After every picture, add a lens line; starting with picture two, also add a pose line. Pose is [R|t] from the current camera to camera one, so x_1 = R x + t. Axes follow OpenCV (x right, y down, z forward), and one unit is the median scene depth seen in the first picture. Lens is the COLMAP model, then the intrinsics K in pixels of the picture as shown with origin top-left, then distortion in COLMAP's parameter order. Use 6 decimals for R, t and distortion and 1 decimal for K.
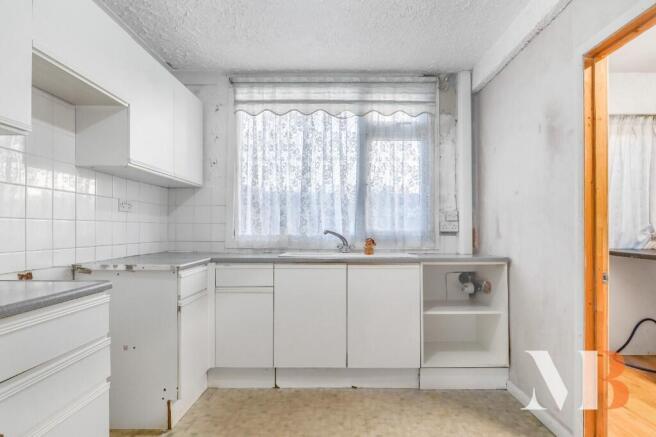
lens RADIAL K [[338.0, 0, 335.1], [0, 338.0, 228.6], [0, 0, 1]] dist [-0.024125, 0.000837]
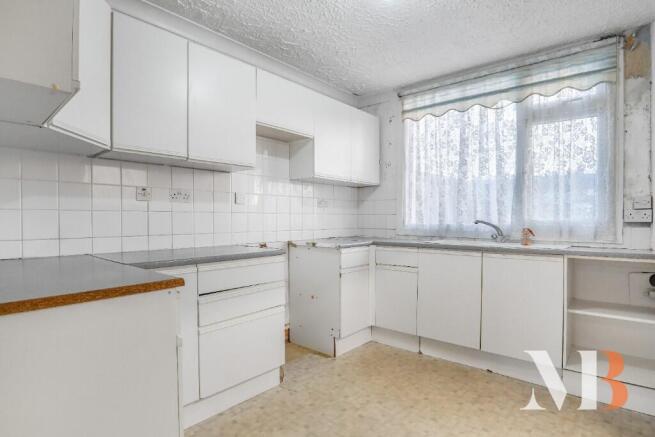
lens RADIAL K [[337.9, 0, 330.5], [0, 337.9, 223.4], [0, 0, 1]] dist [-0.043191, 0.011348]
pose [[0.767162, 0.008500, -0.641397, 0.276153], [0.001671, 0.999882, 0.015249, -0.001434], [0.641451, -0.012770, 0.767058, -0.082672]]
